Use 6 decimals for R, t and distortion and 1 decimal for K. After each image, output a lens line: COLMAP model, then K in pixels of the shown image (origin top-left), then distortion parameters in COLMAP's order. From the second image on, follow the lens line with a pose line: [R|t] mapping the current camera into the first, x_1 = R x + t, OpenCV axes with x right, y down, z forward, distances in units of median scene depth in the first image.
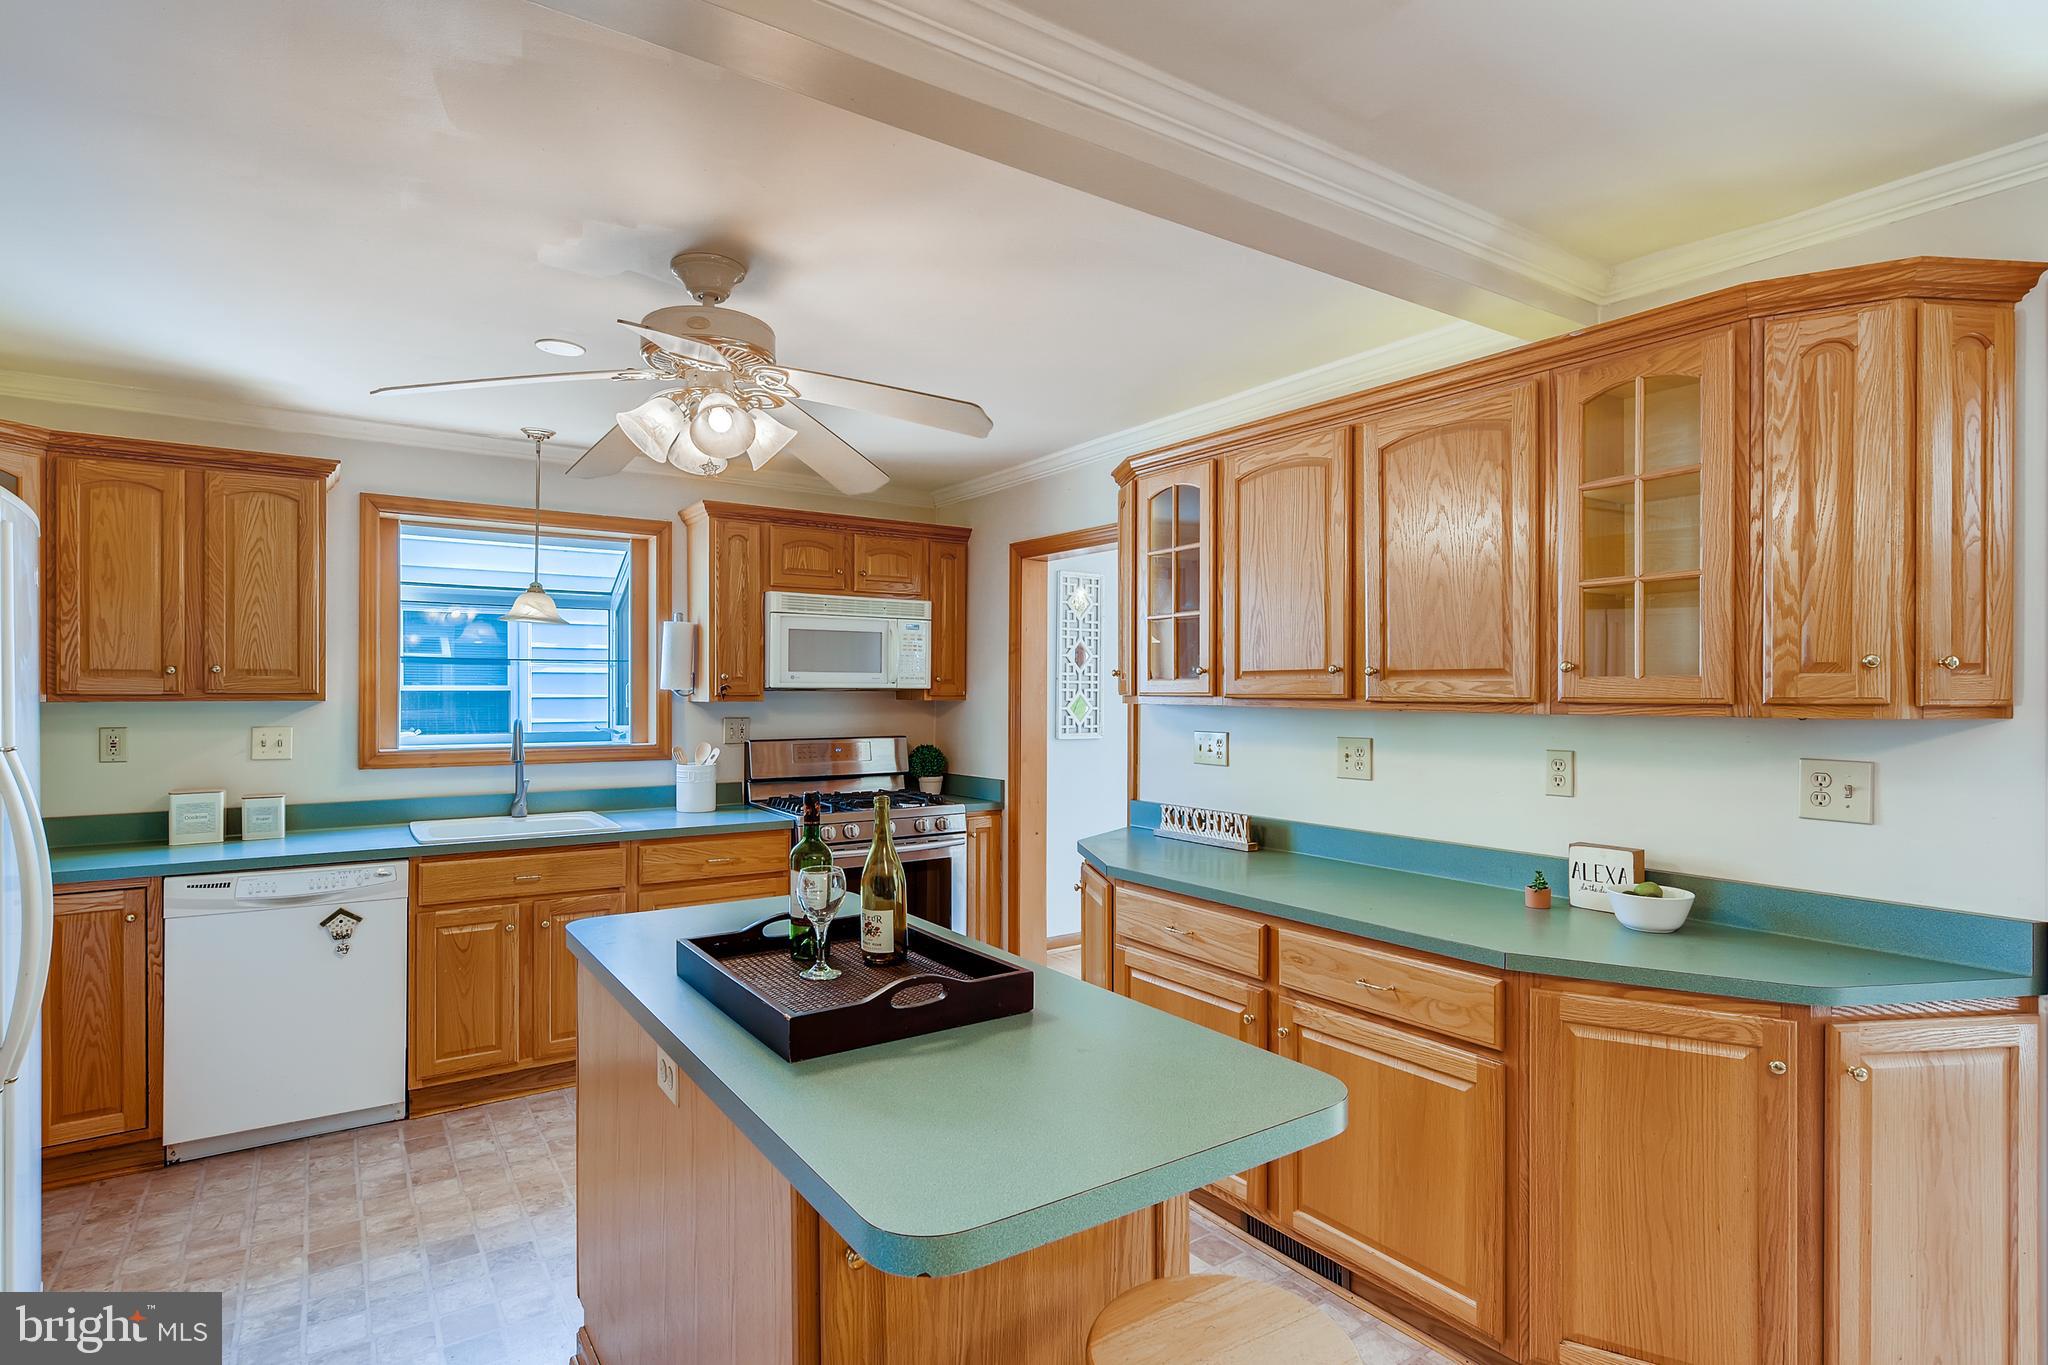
lens RADIAL K [[1044.5, 0, 1017.6], [0, 1044.5, 688.9], [0, 0, 1]] dist [0.005511, 0.001587]
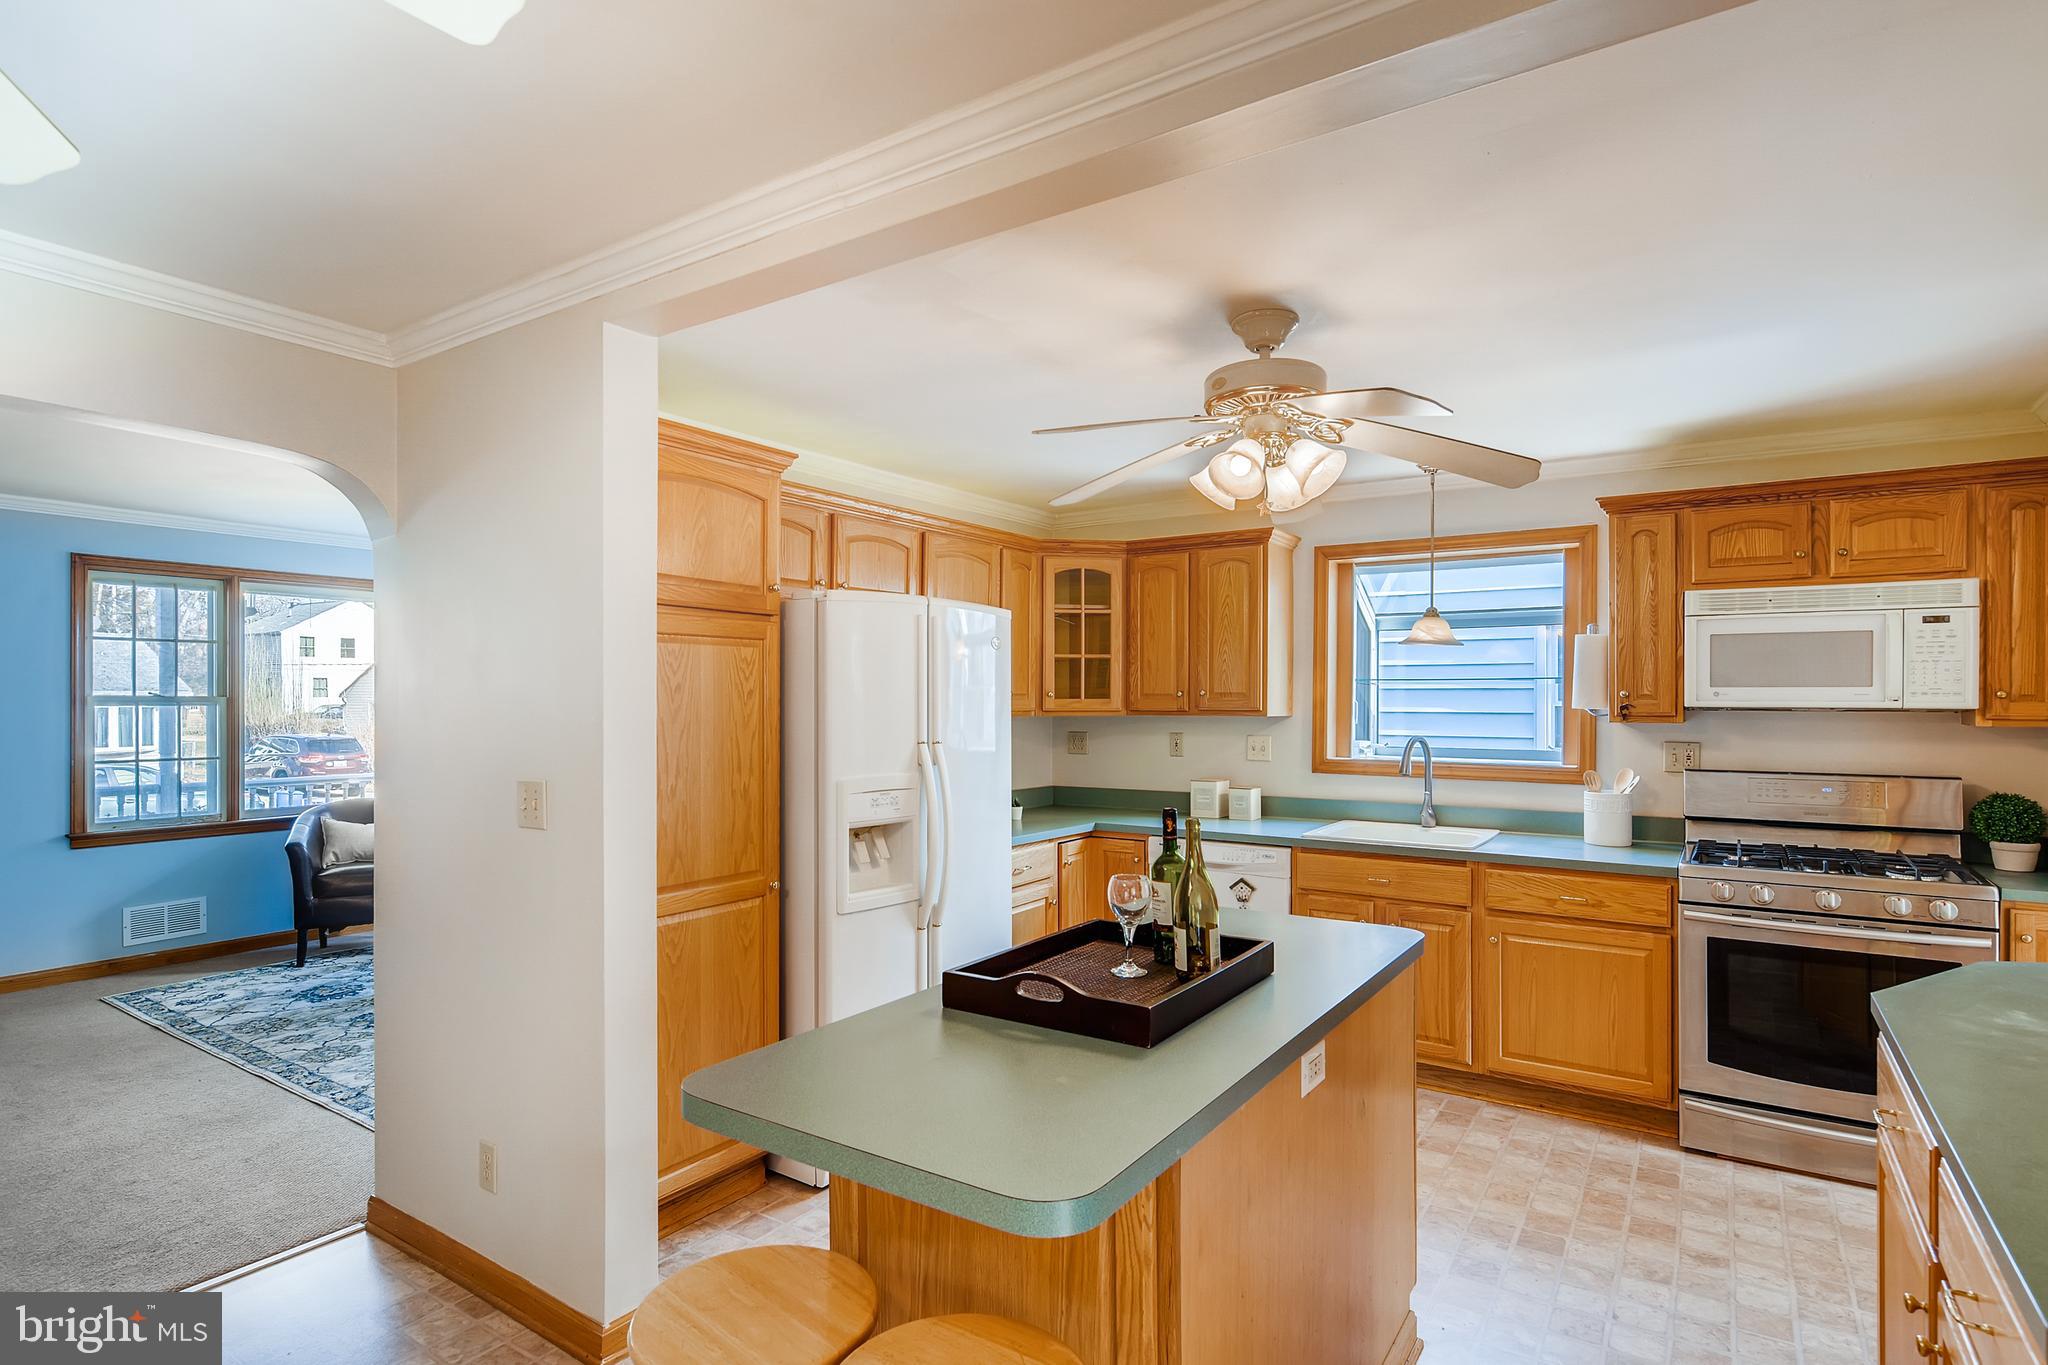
lens RADIAL K [[1044.5, 0, 1023.6], [0, 1044.5, 699.8], [0, 0, 1]] dist [0.005511, 0.001587]
pose [[0.384596, -0.001346, -0.923084, 0.349770], [0.001414, 0.999999, -0.000869, -0.007242], [0.923084, -0.000971, 0.384597, 0.205545]]
